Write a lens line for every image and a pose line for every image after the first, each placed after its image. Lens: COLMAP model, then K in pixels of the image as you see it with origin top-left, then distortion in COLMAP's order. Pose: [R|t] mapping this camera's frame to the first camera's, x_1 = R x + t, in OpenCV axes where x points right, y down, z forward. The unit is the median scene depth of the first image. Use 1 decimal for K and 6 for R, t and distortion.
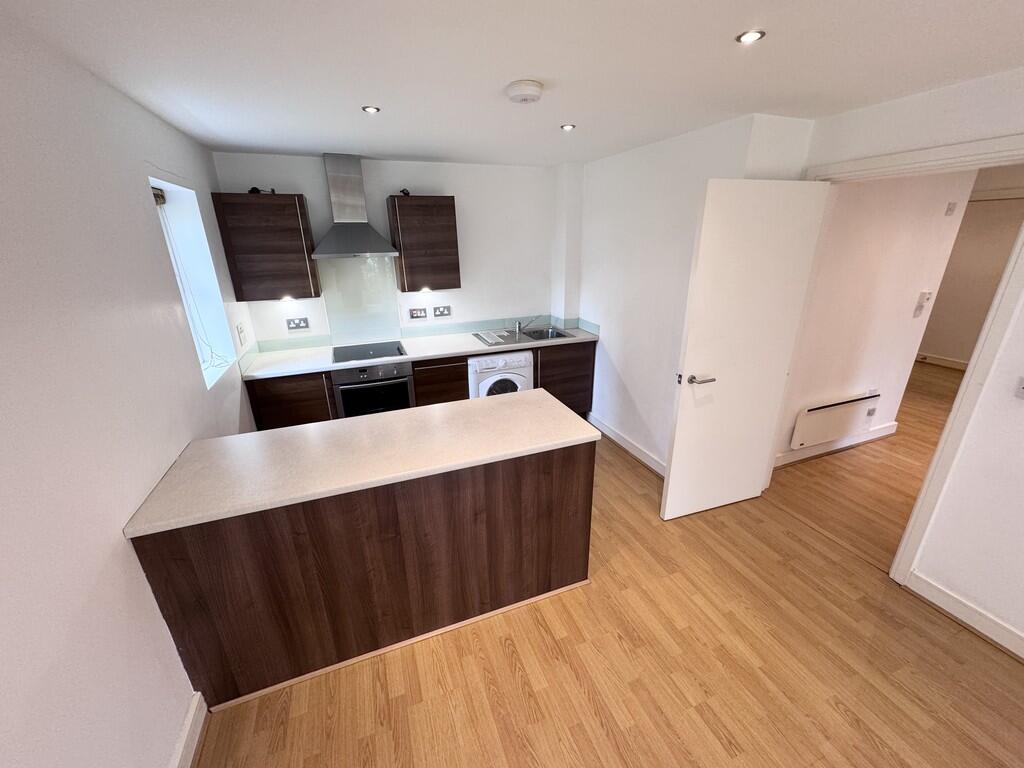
lens RADIAL K [[404.9, 0, 508.7], [0, 404.9, 389.7], [0, 0, 1]] dist [0.002125, 0.000559]
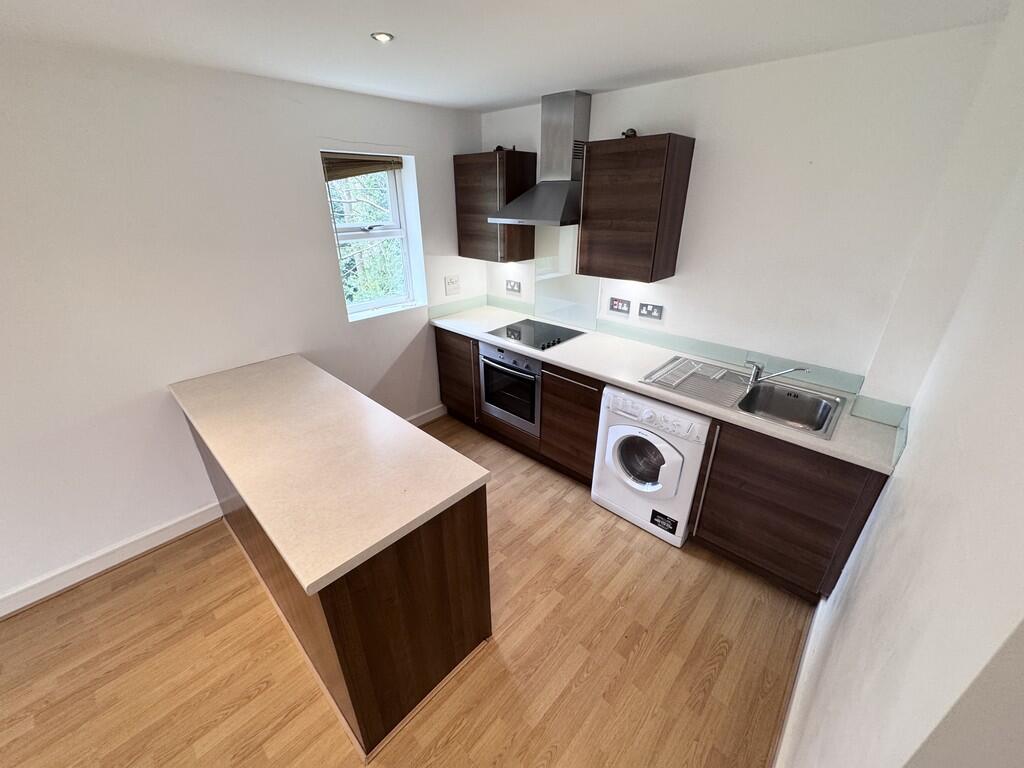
lens RADIAL K [[404.9, 0, 521.6], [0, 404.9, 388.2], [0, 0, 1]] dist [0.002125, 0.000559]
pose [[0.439339, 0.403220, -0.802742, 0.396383], [-0.320947, 0.905079, 0.278970, -0.221952], [0.839032, 0.135075, 0.527049, 0.525717]]
